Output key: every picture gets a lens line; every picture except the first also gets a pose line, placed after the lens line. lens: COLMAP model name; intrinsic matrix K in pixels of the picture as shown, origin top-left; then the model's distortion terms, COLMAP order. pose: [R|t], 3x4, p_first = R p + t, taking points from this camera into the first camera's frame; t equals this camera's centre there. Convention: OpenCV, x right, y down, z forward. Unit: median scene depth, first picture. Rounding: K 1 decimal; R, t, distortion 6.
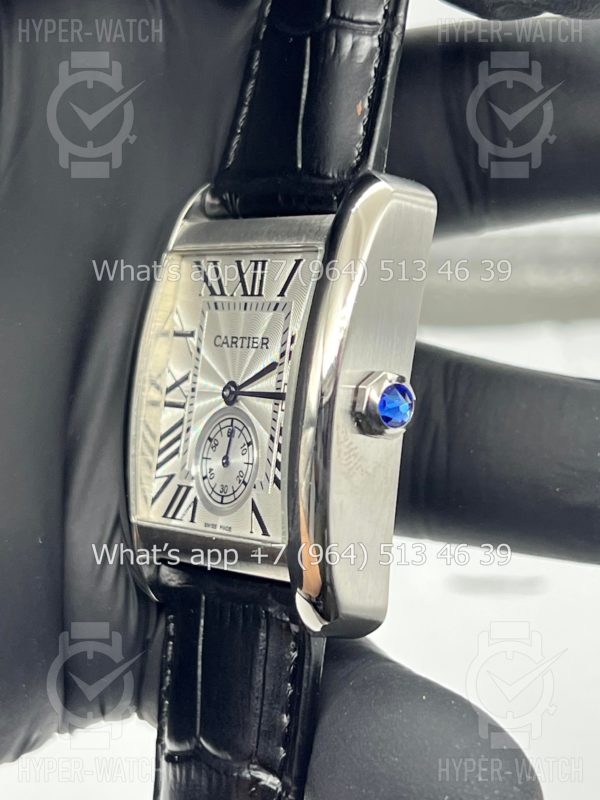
lens RADIAL K [[1784.2, 0, 300.0], [0, 1784.2, 400.0], [0, 0, 1]] dist [0.033518, -0.114641]
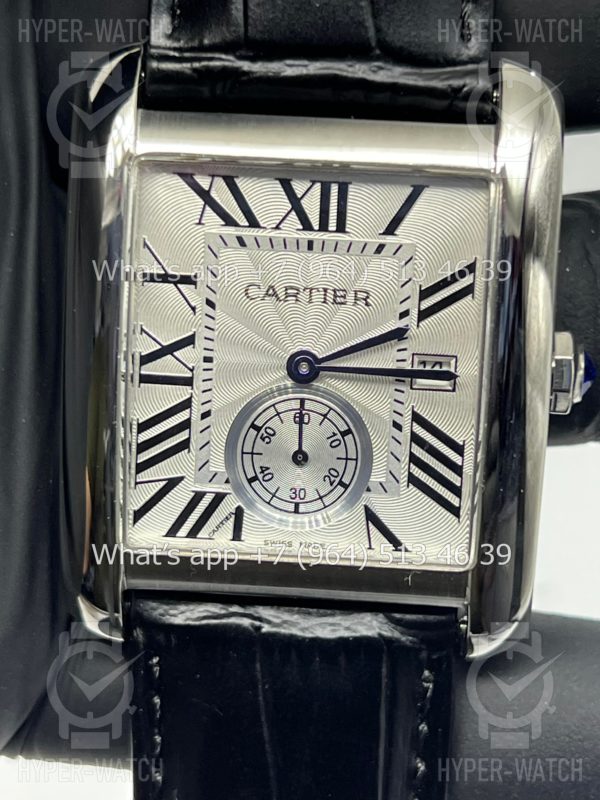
lens RADIAL K [[1784.2, 0, 300.0], [0, 1784.2, 400.0], [0, 0, 1]] dist [0.033518, -0.114641]
pose [[0.659050, -0.195307, 0.726297, -0.569335], [0.000954, 0.965910, 0.258875, -0.178593], [-0.752098, -0.169919, 0.636770, 0.528439]]
